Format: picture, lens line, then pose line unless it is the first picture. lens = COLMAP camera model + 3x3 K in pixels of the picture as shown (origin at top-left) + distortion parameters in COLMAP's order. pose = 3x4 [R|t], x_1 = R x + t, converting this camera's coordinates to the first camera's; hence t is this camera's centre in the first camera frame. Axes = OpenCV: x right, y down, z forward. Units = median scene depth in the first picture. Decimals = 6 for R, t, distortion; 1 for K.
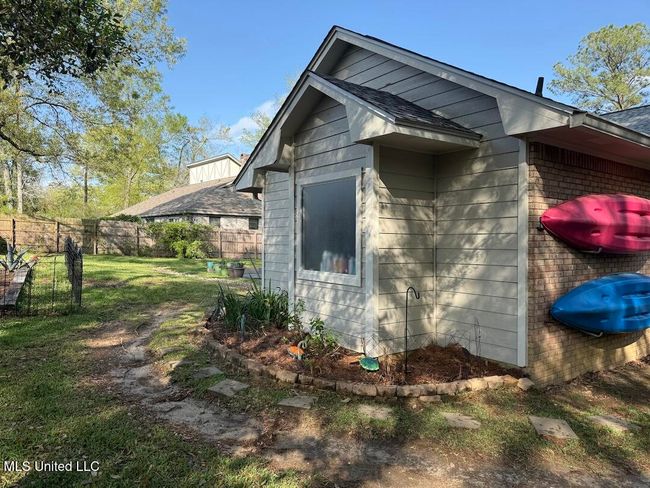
lens RADIAL K [[453.0, 0, 325.0], [0, 453.0, 244.0], [0, 0, 1]] dist [0.094855, -0.131477]
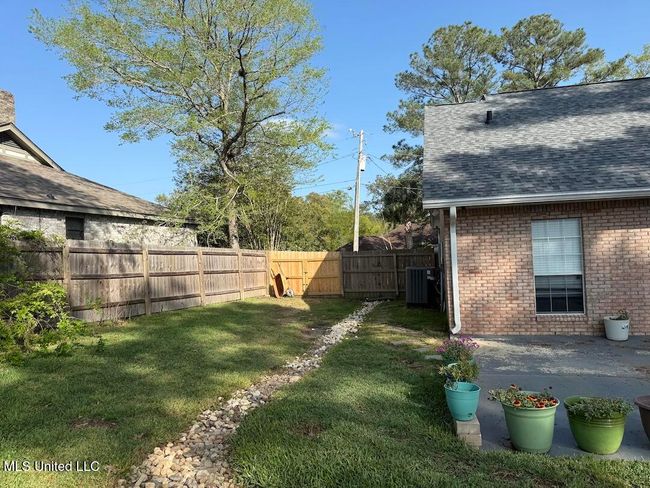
lens RADIAL K [[453.0, 0, 325.0], [0, 453.0, 244.0], [0, 0, 1]] dist [0.094855, -0.131477]
pose [[0.776982, -0.028403, 0.628881, -0.315888], [0.046316, 0.998853, -0.012112, -0.019528], [-0.627816, 0.038538, 0.777407, 0.645851]]
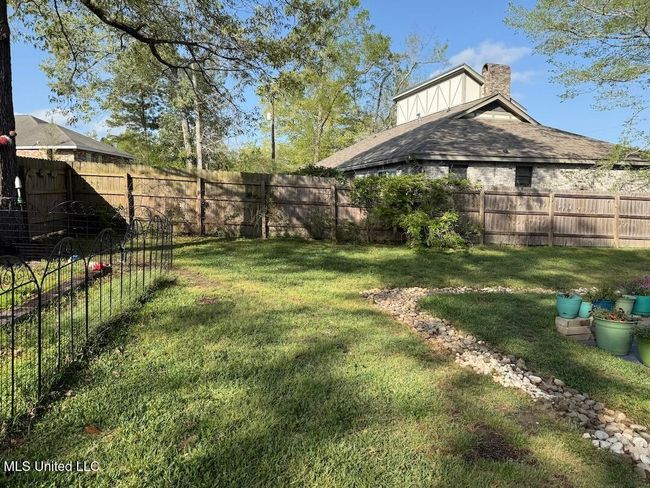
lens RADIAL K [[453.0, 0, 325.0], [0, 453.0, 244.0], [0, 0, 1]] dist [0.094855, -0.131477]
pose [[0.924974, 0.032389, -0.378647, -0.211589], [0.001694, 0.996000, 0.089334, -0.016661], [0.380026, -0.083273, 0.921220, 0.488481]]
